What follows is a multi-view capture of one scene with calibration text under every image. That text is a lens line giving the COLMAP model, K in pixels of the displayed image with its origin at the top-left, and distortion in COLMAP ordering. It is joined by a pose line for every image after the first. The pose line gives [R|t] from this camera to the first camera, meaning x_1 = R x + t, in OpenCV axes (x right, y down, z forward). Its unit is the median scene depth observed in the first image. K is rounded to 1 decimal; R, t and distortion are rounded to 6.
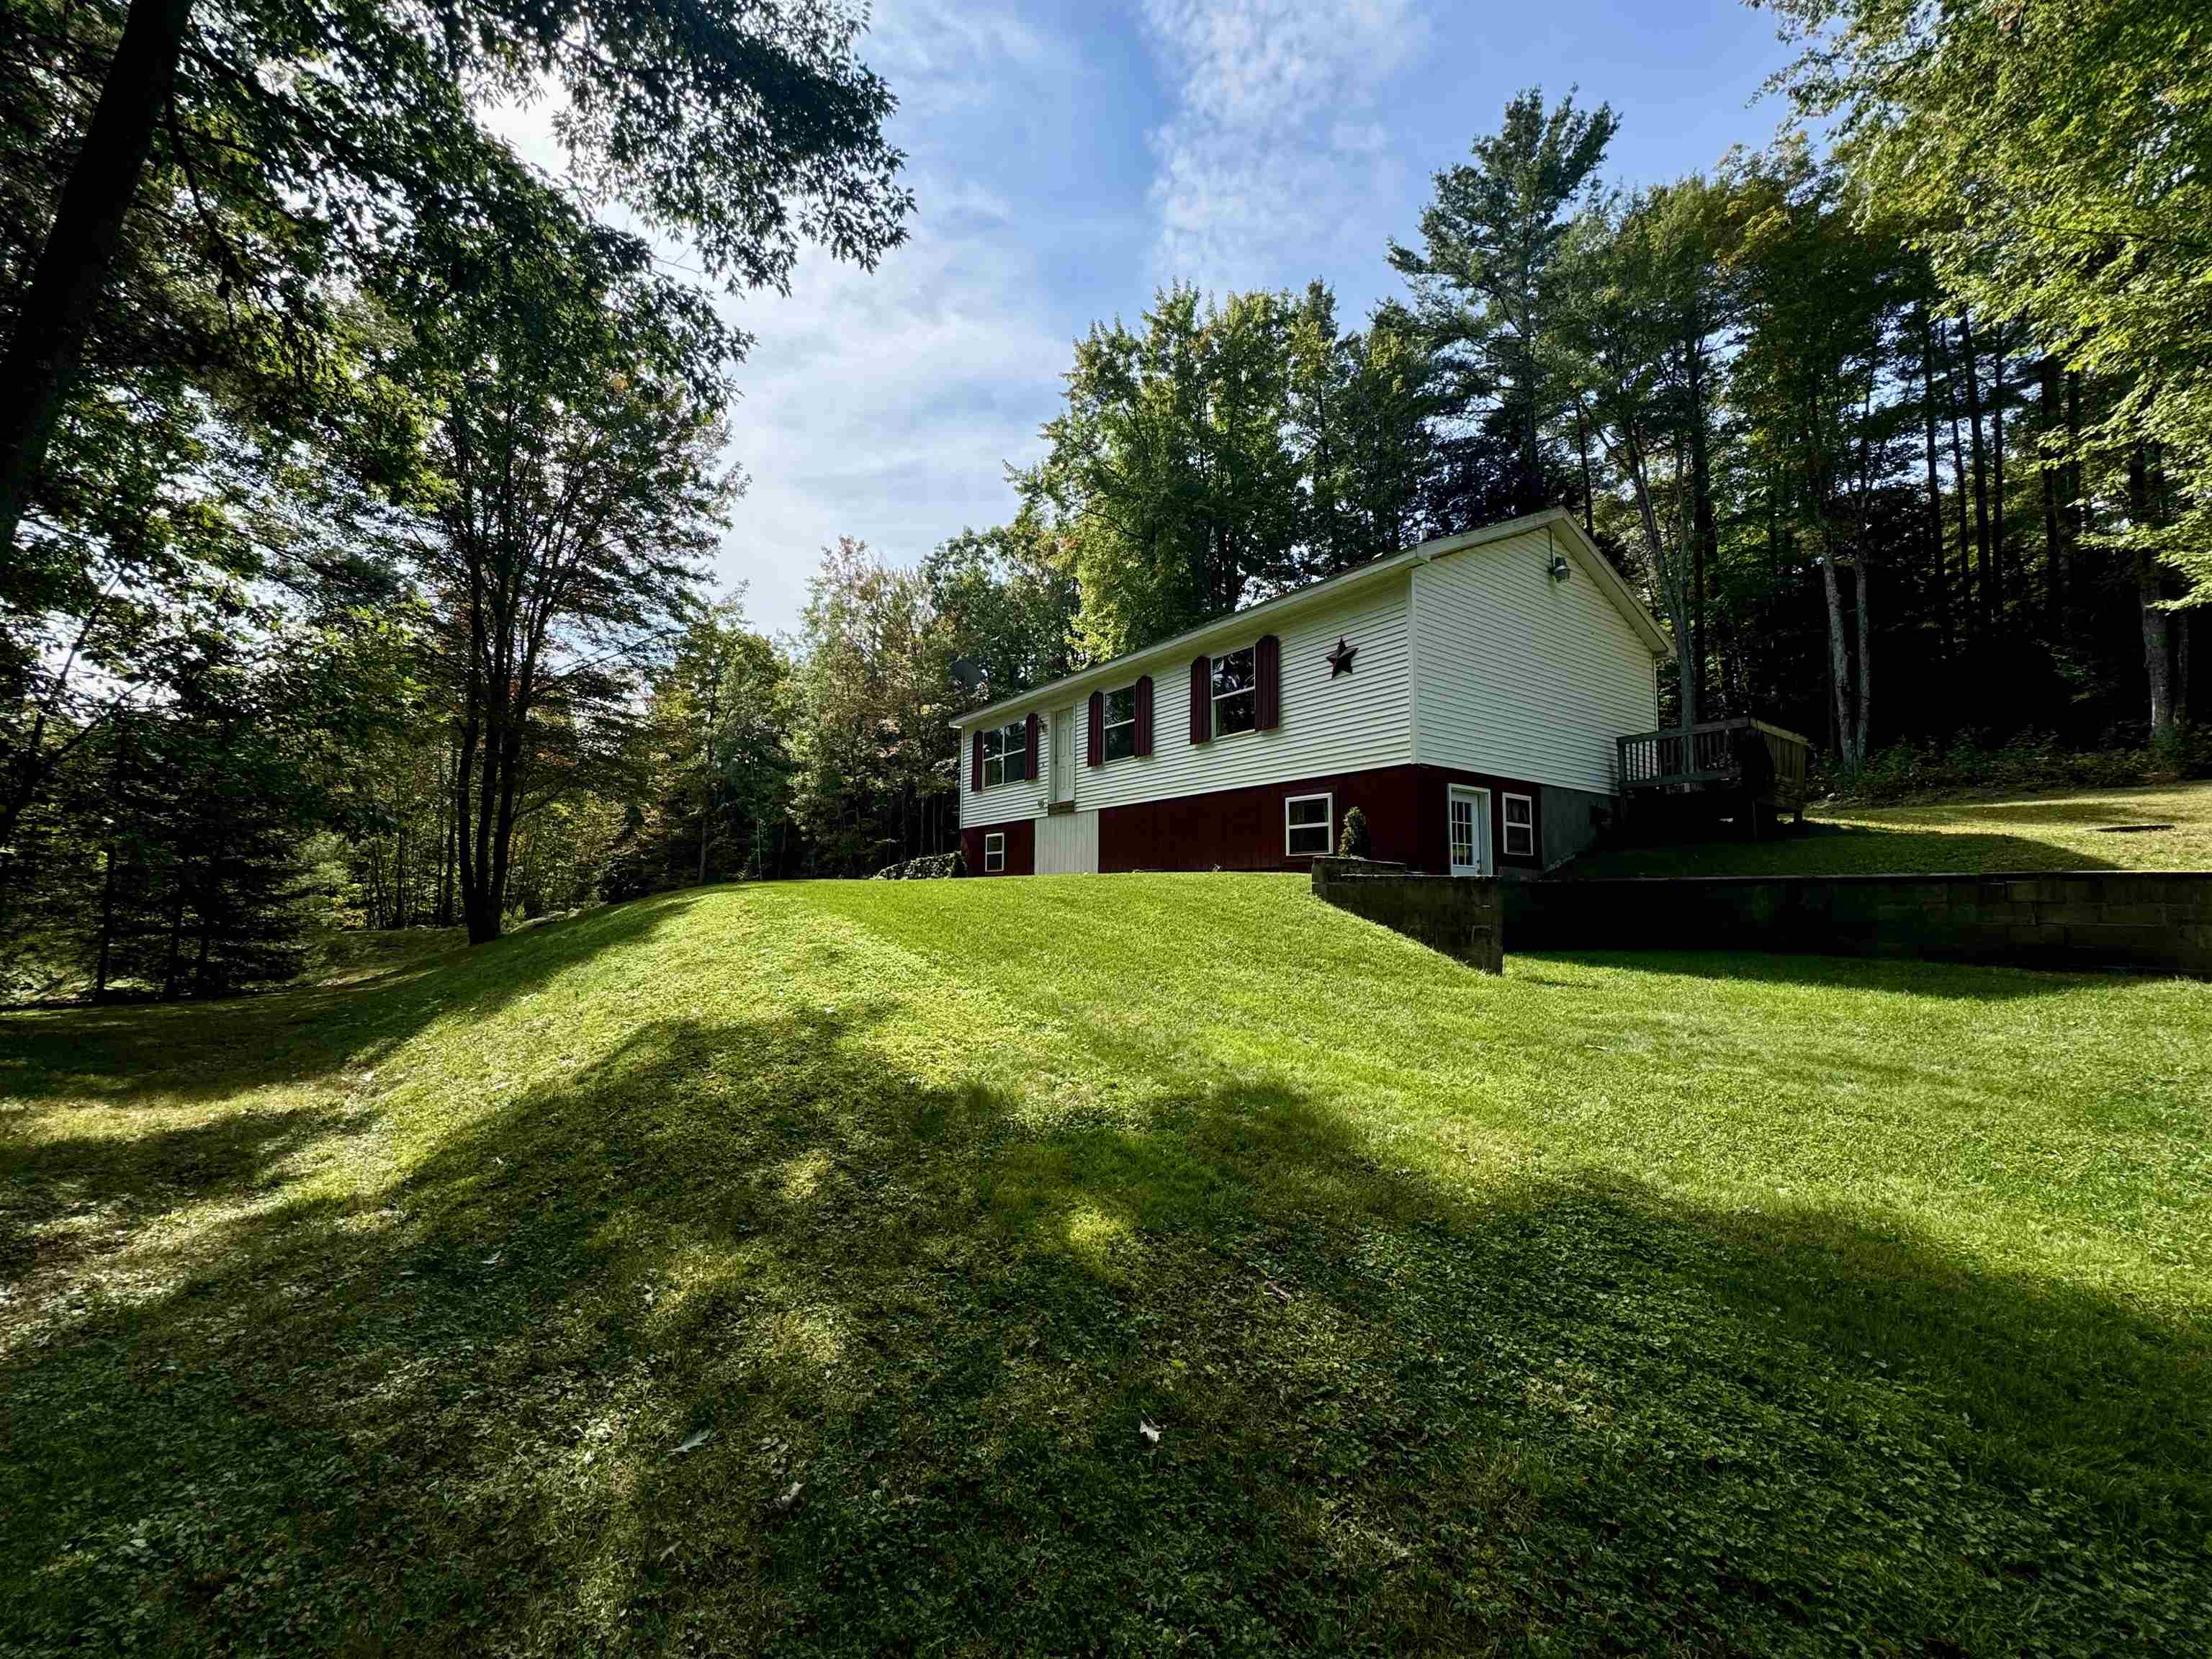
lens RADIAL K [[884.9, 0, 1104.7], [0, 884.9, 830.7], [0, 0, 1]] dist [-0.000180, 0.000003]
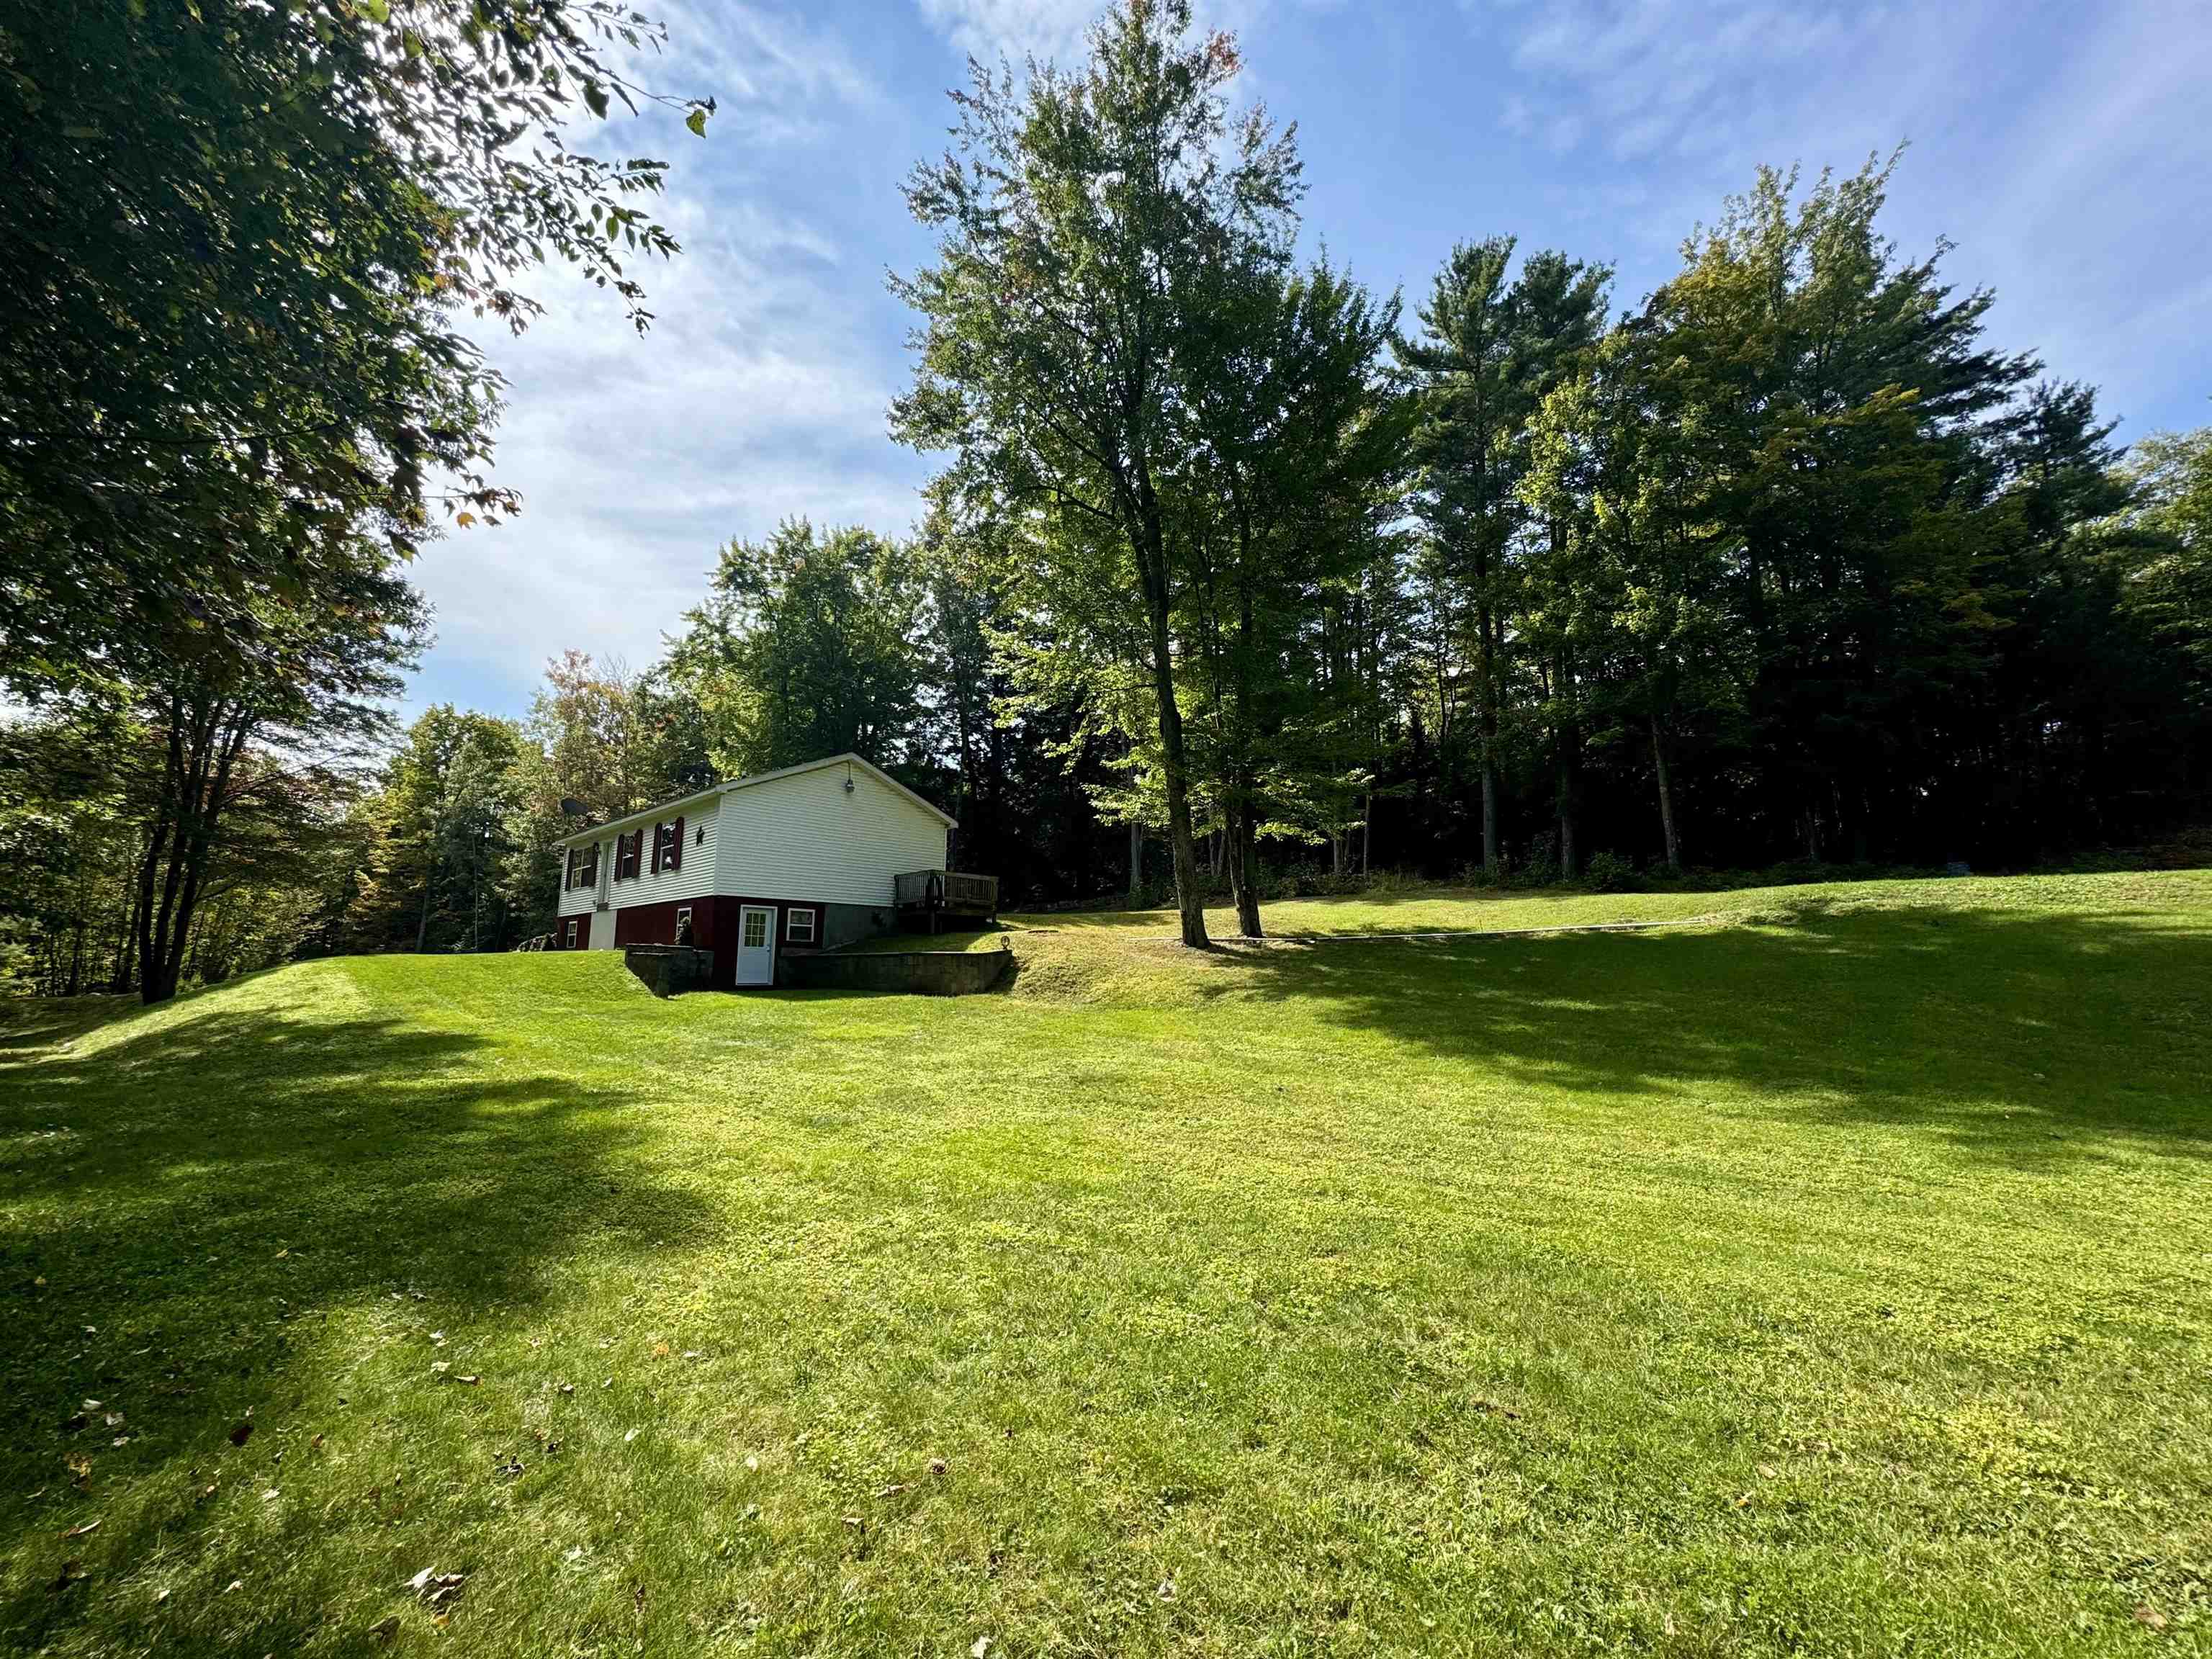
lens RADIAL K [[884.9, 0, 1110.4], [0, 884.9, 832.3], [0, 0, 1]] dist [-0.000180, 0.000003]
pose [[0.981986, 0.025172, 0.187268, 0.321905], [-0.011081, 0.997053, -0.075915, -0.028982], [-0.188627, 0.072473, 0.979371, -0.415876]]
